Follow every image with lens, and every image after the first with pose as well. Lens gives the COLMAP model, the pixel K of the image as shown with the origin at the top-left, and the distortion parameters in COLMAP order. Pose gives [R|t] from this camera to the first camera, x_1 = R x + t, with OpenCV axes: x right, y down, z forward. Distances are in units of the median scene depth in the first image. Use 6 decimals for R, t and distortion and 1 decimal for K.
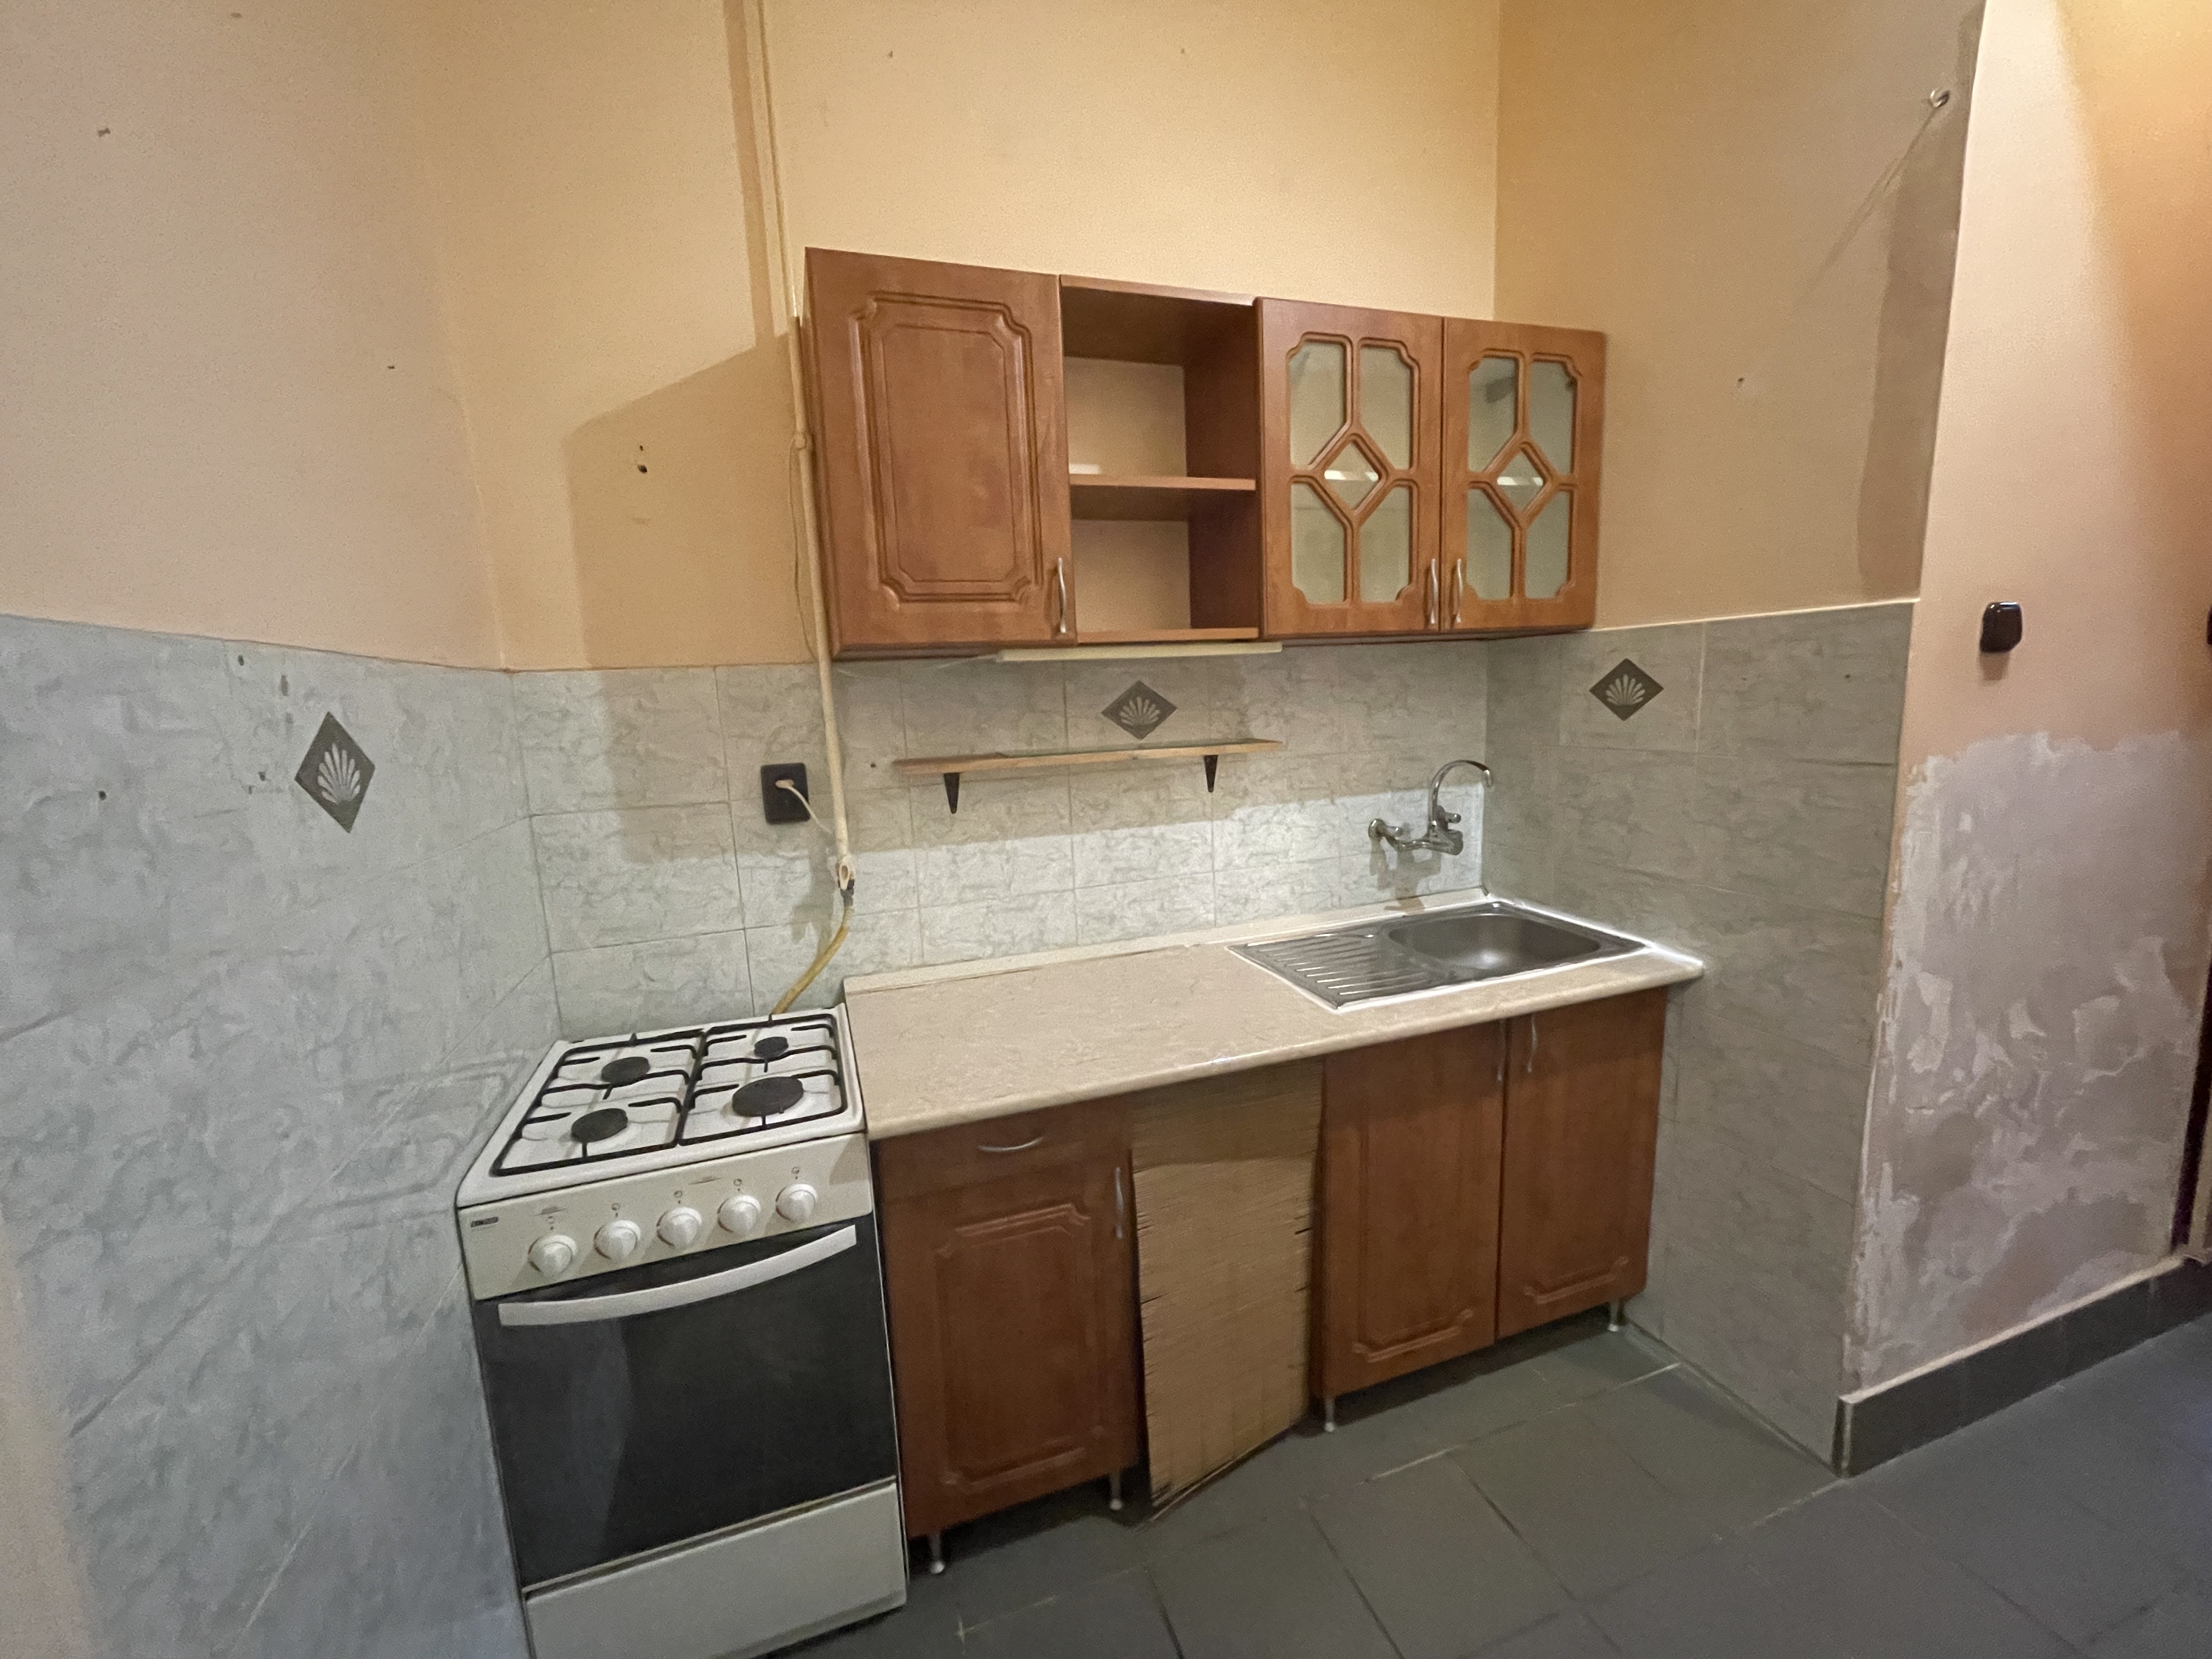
lens RADIAL K [[888.3, 0, 1107.1], [0, 888.3, 827.8], [0, 0, 1]] dist [-0.001245, 0.000789]
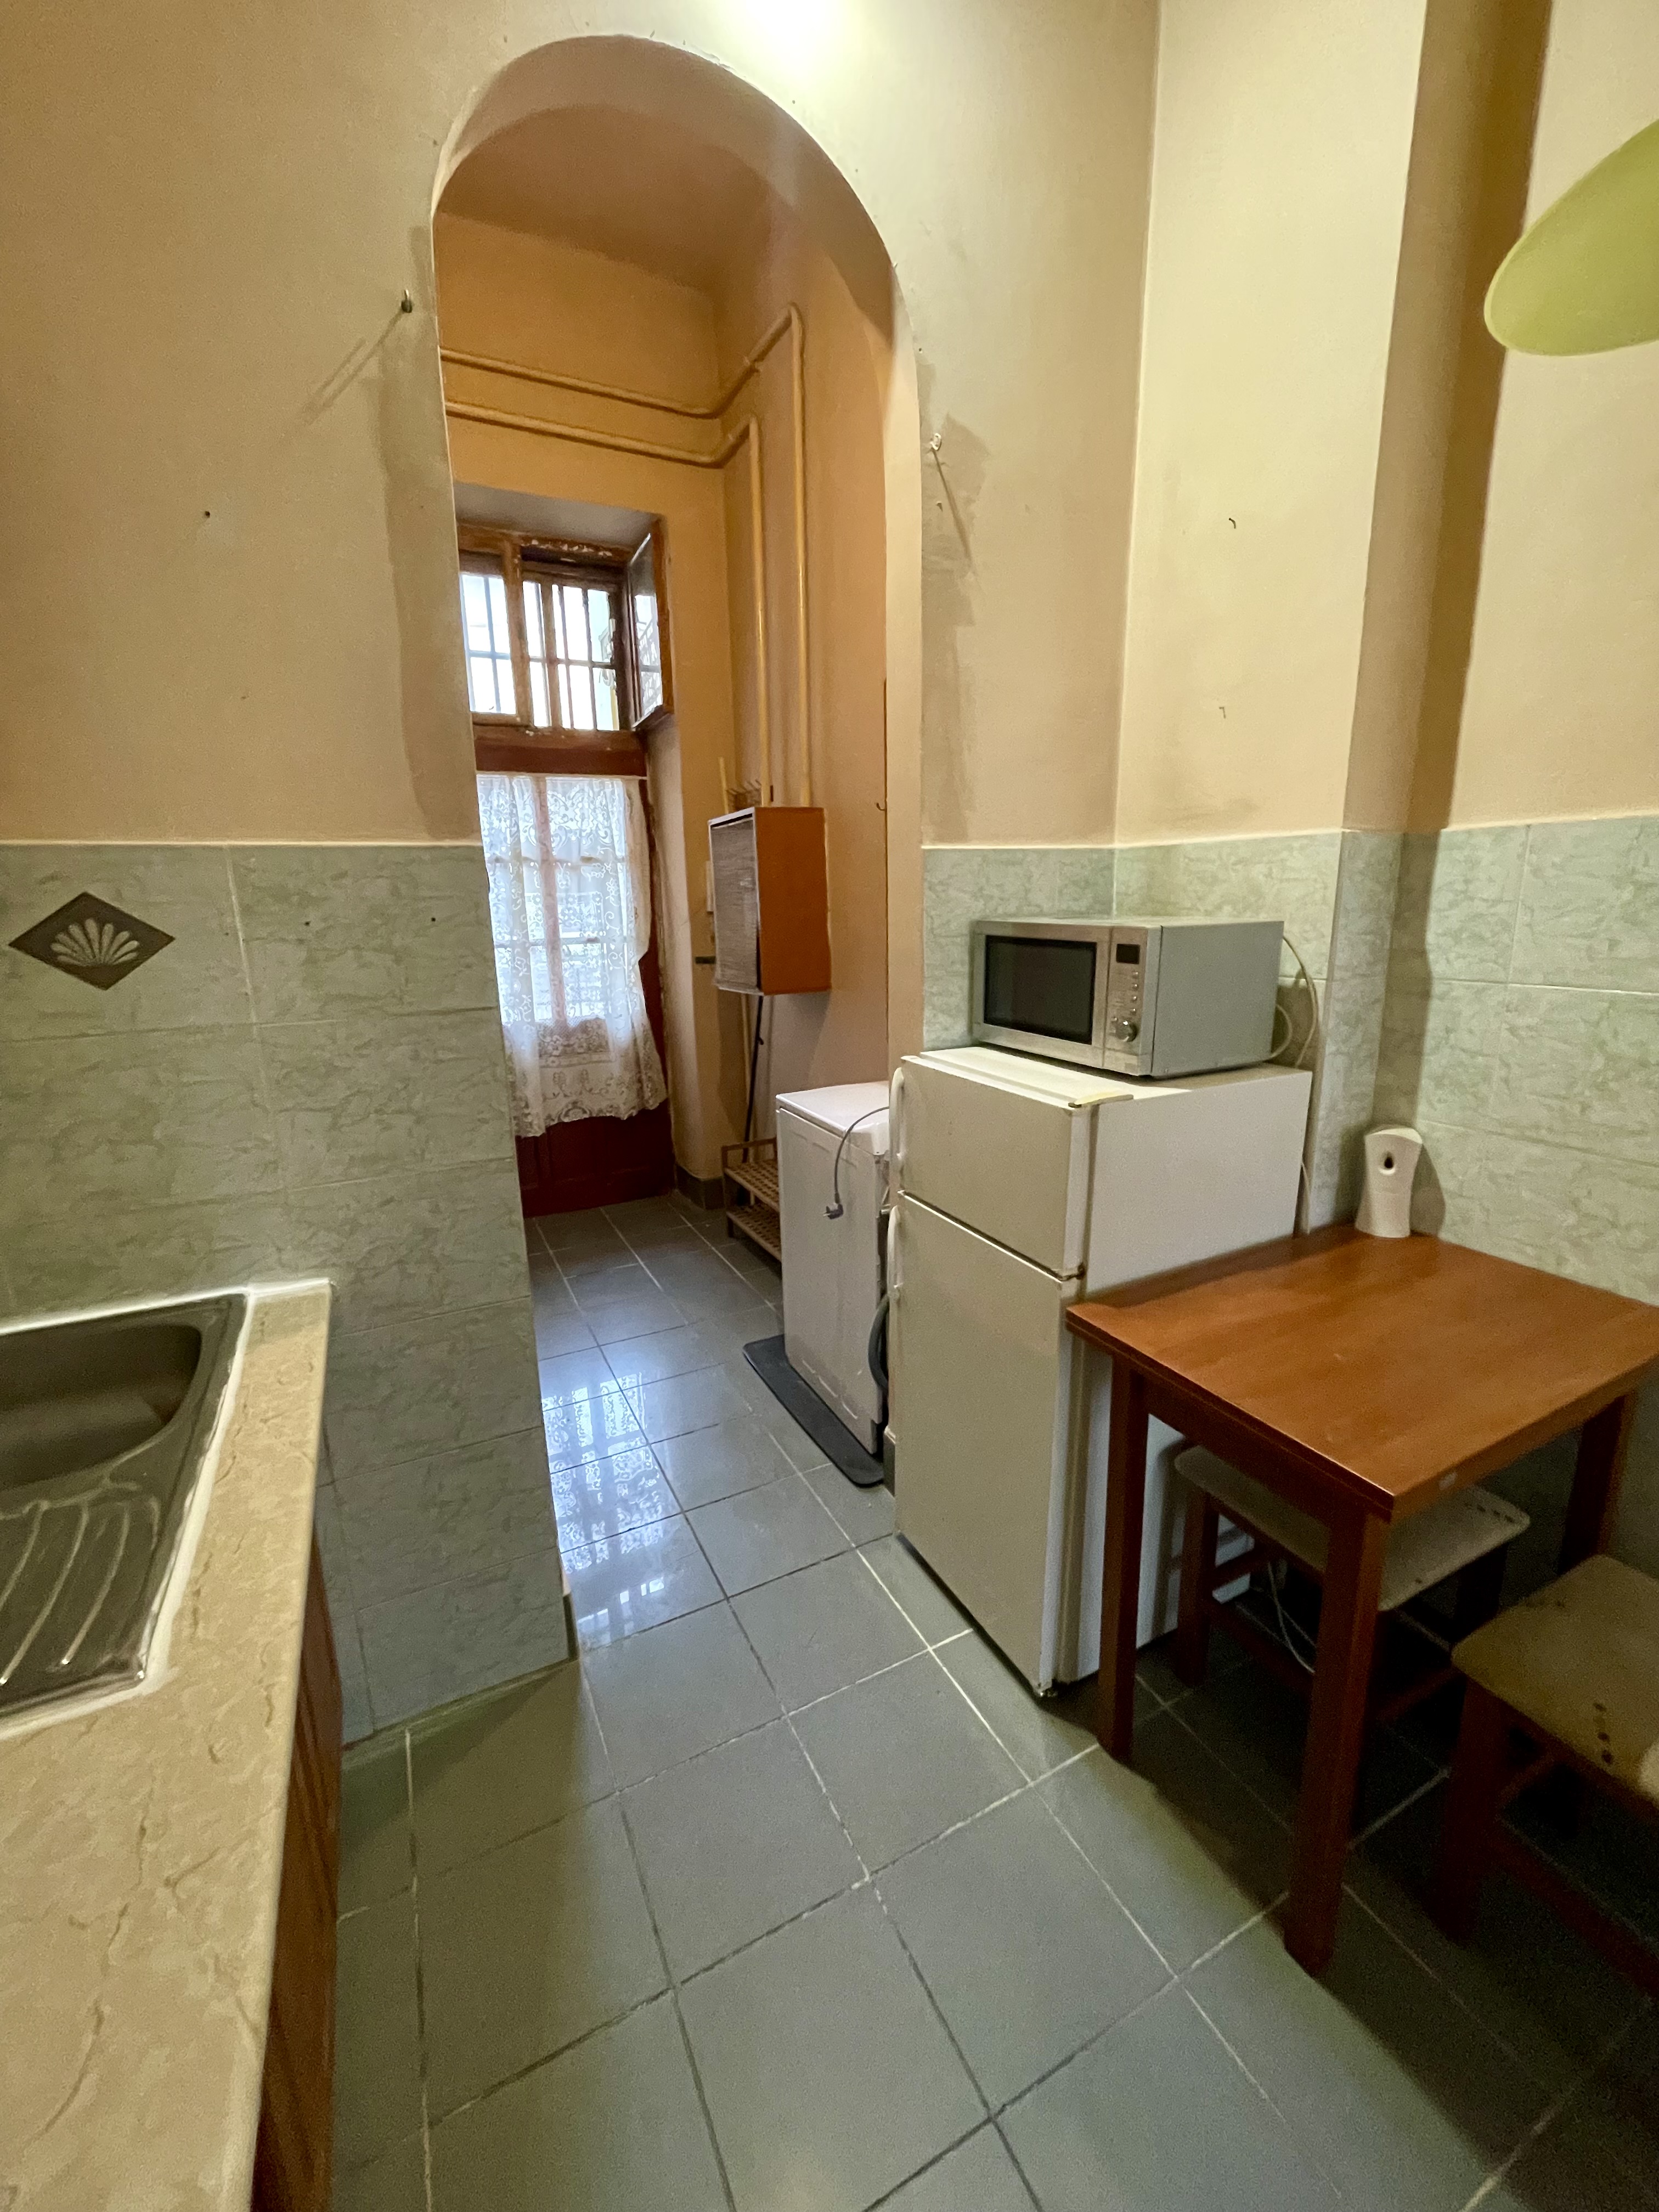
lens RADIAL K [[888.3, 0, 833.1], [0, 888.3, 1099.0], [0, 0, 1]] dist [-0.001245, 0.000789]
pose [[-0.134606, -0.181189, 0.974193, -0.141739], [0.176944, 0.962943, 0.203546, -0.087424], [-0.974973, 0.199776, -0.097558, 0.602087]]
